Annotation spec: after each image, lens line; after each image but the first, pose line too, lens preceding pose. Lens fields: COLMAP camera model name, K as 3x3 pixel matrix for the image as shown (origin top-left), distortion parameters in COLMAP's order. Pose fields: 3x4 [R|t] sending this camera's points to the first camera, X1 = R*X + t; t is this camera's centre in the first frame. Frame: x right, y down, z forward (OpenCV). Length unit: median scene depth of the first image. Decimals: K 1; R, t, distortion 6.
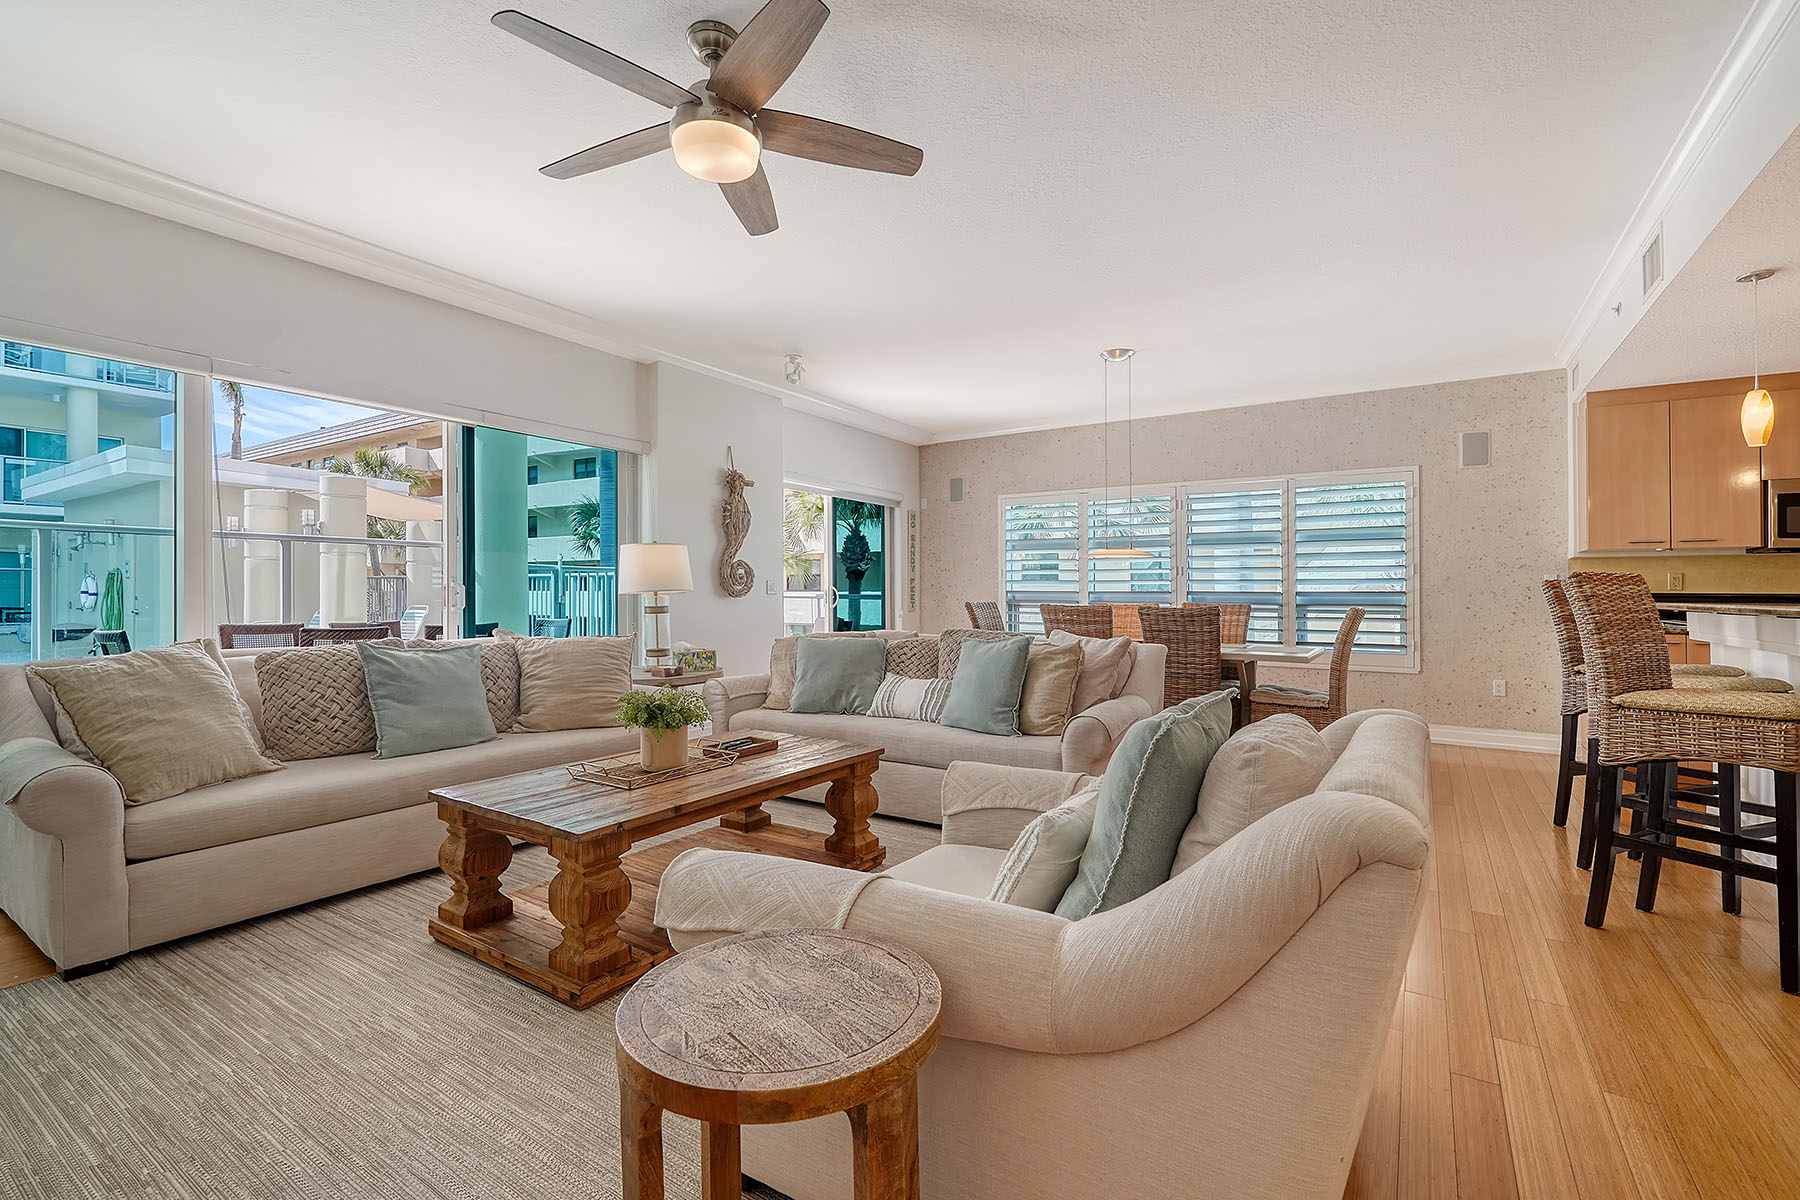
lens RADIAL K [[811.5, 0, 908.5], [0, 811.5, 595.5], [0, 0, 1]] dist [-0.012076, -0.000123]
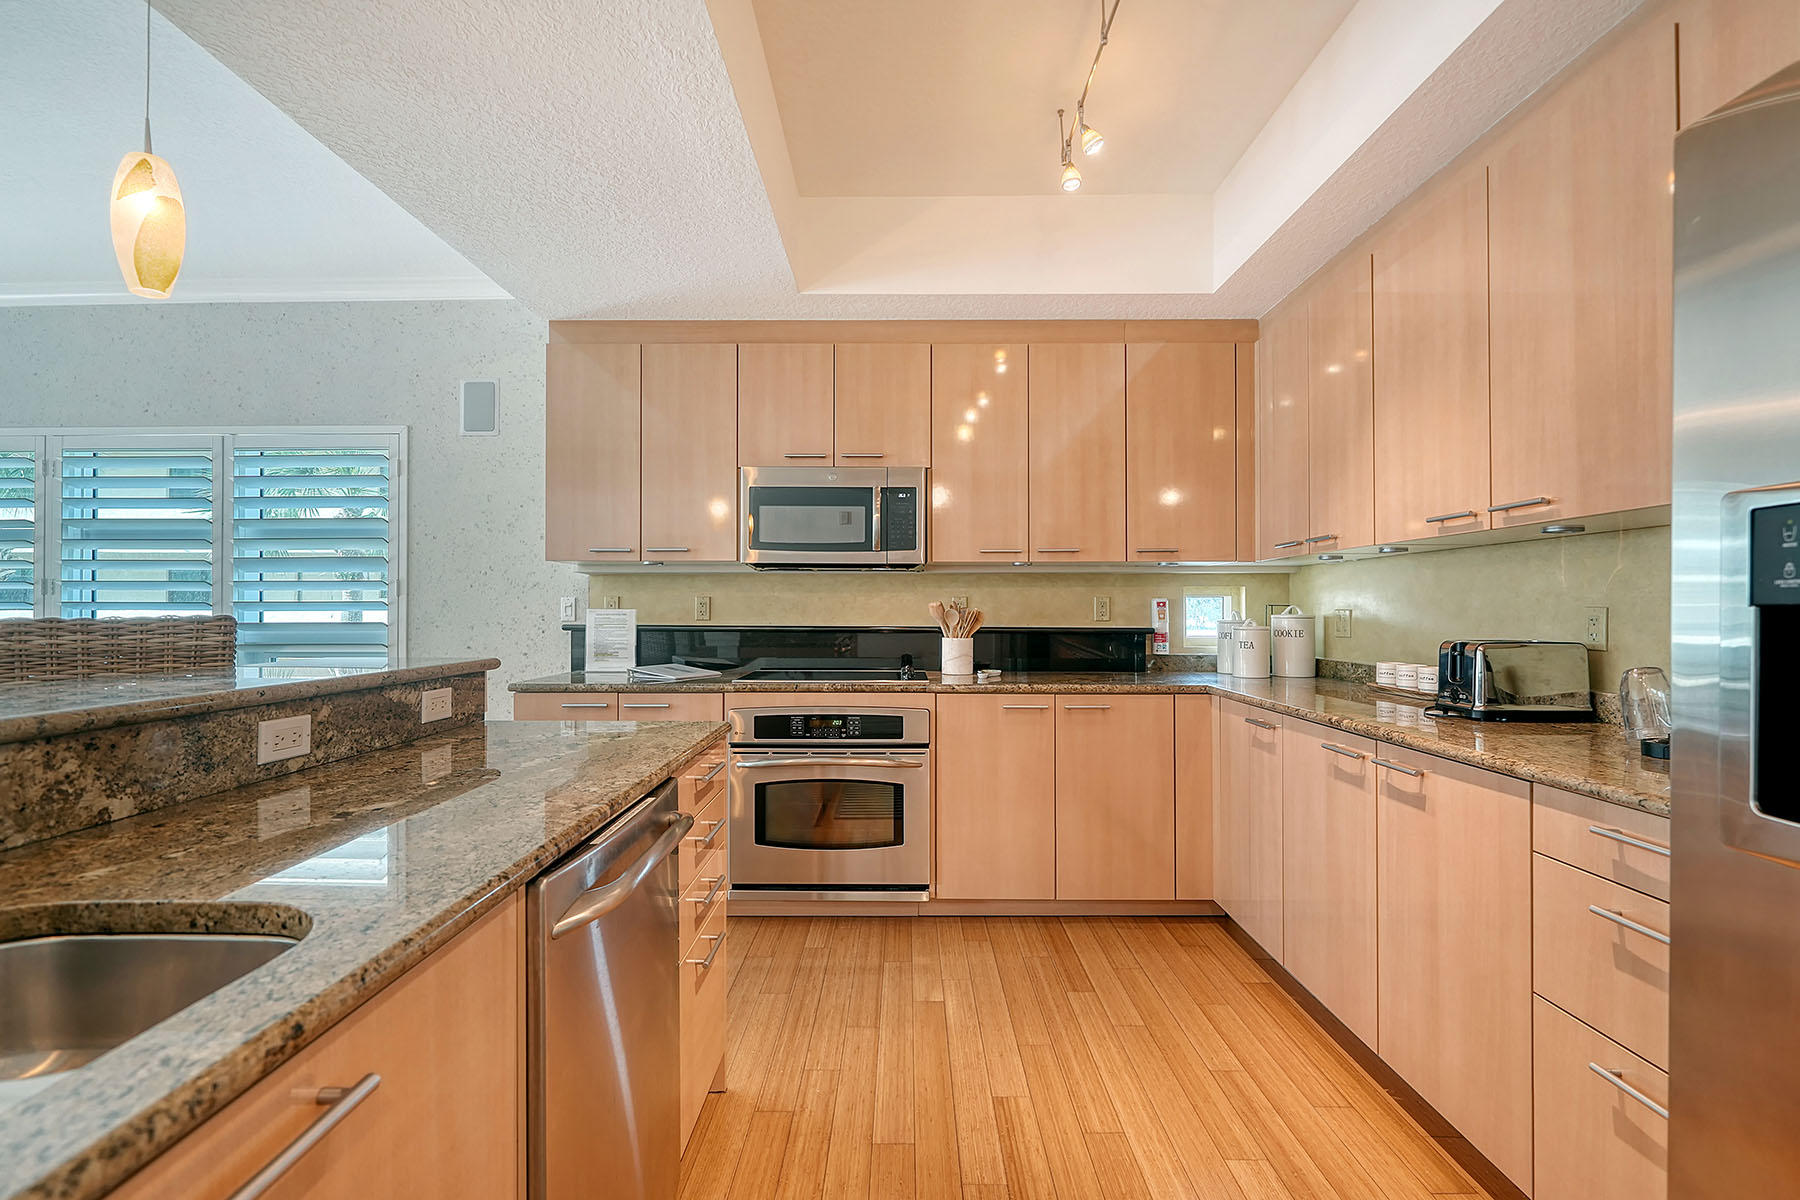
lens RADIAL K [[811.5, 0, 908.5], [0, 811.5, 595.5], [0, 0, 1]] dist [-0.012076, -0.000123]
pose [[0.845152, 0.005333, 0.534500, 0.995621], [0.003896, 0.999862, -0.016137, -0.022681], [-0.534512, 0.015720, 0.845015, 0.388876]]
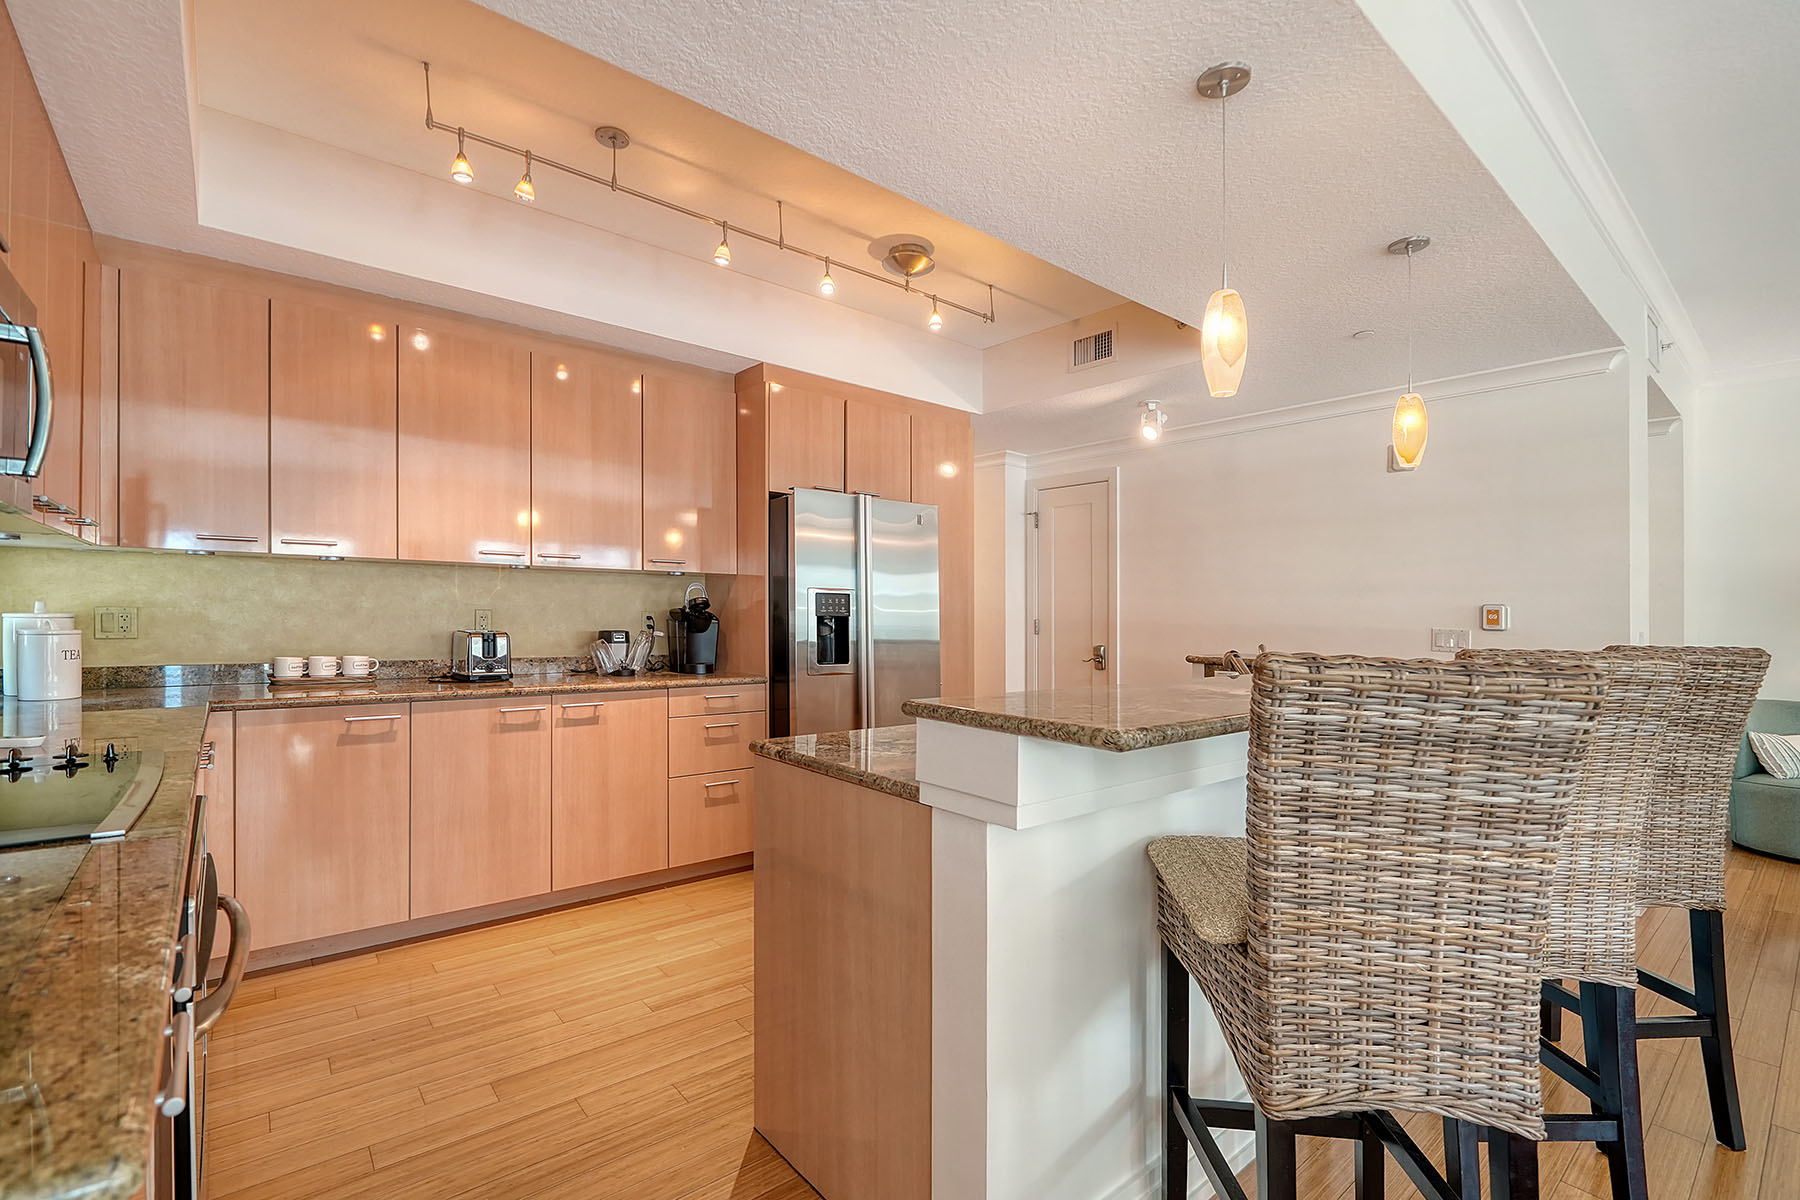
lens RADIAL K [[811.5, 0, 908.5], [0, 811.5, 595.5], [0, 0, 1]] dist [-0.012076, -0.000123]
pose [[-0.954822, -0.014347, 0.296833, 0.932652], [-0.020311, 0.999649, -0.017016, -0.032474], [-0.296485, -0.022276, -0.954778, 1.360251]]
